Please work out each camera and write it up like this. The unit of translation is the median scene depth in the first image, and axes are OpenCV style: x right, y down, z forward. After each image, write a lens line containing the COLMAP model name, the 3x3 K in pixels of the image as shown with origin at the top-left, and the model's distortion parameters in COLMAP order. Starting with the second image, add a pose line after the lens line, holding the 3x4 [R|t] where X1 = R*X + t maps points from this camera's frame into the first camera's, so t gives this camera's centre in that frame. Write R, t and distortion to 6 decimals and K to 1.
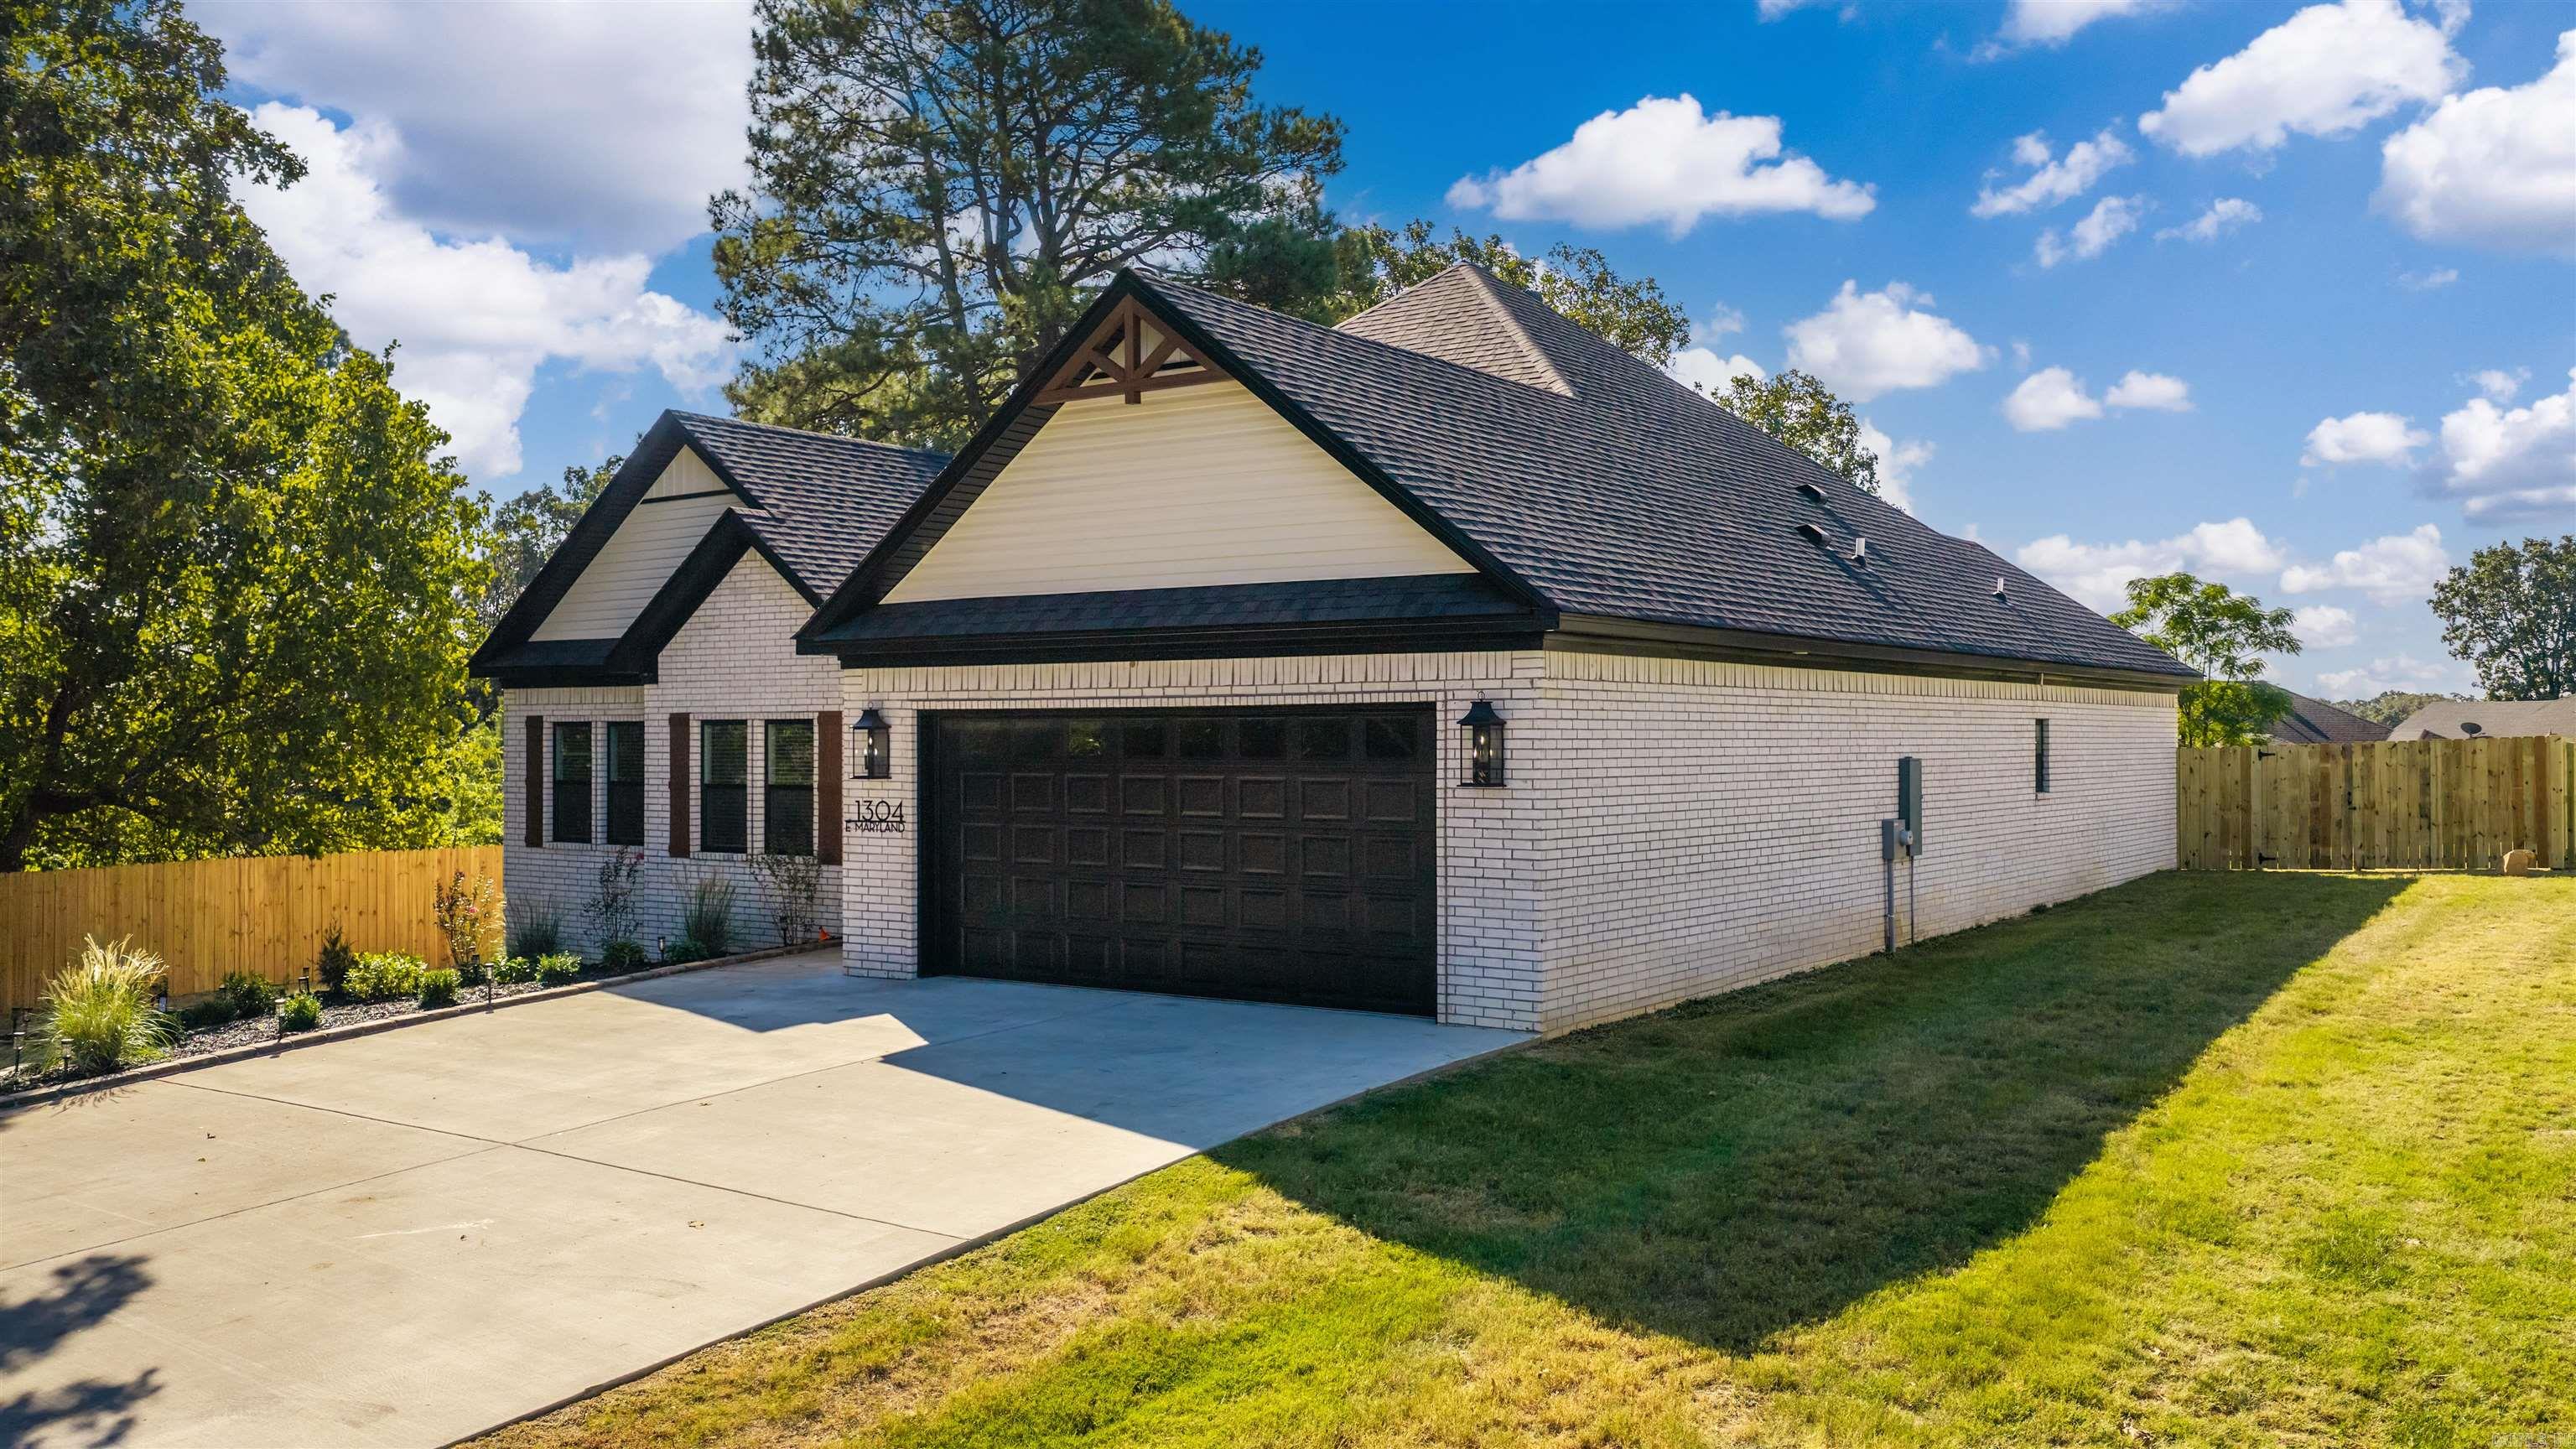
lens RADIAL K [[2058.8, 0, 1287.9], [0, 2058.8, 726.0], [0, 0, 1]] dist [0.003573, 0.001113]
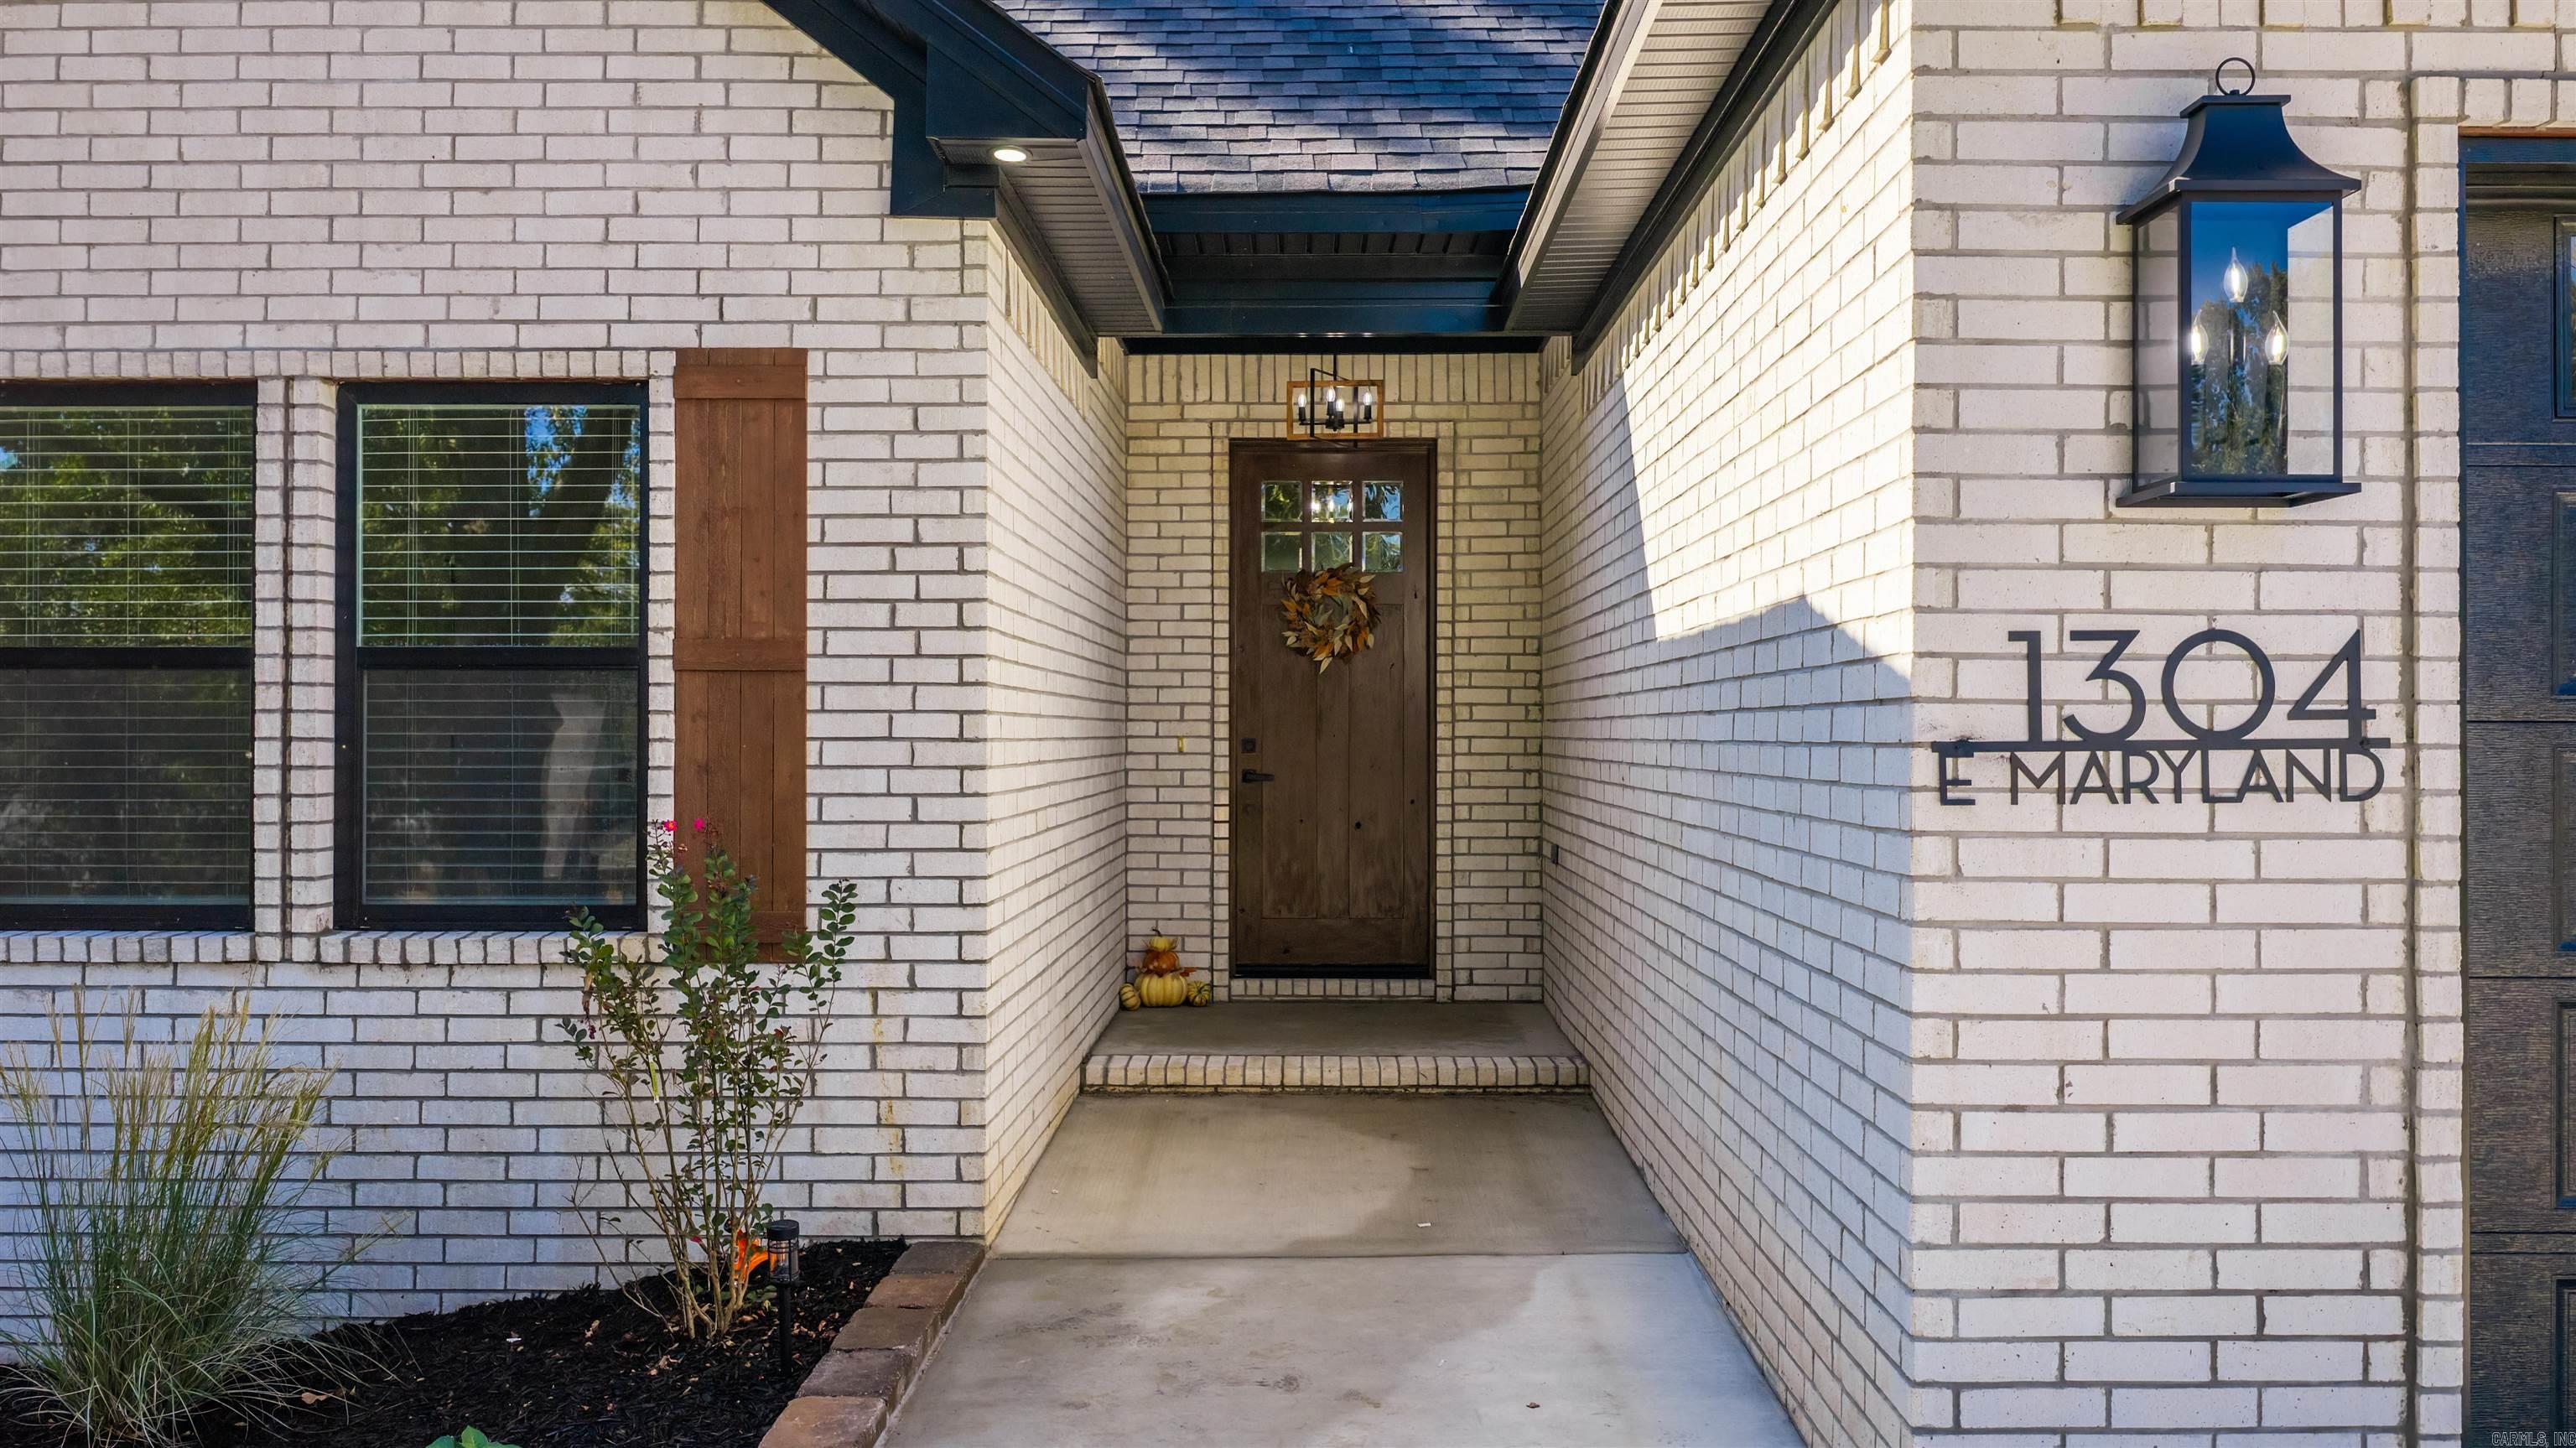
lens RADIAL K [[2058.7, 0, 1289.2], [0, 2058.7, 722.0], [0, 0, 1]] dist [0.003573, 0.001113]
pose [[0.829742, 0.001189, 0.558146, -0.305149], [-0.003576, 0.999989, 0.003185, 0.036867], [-0.558136, -0.004639, 0.829737, 0.749804]]
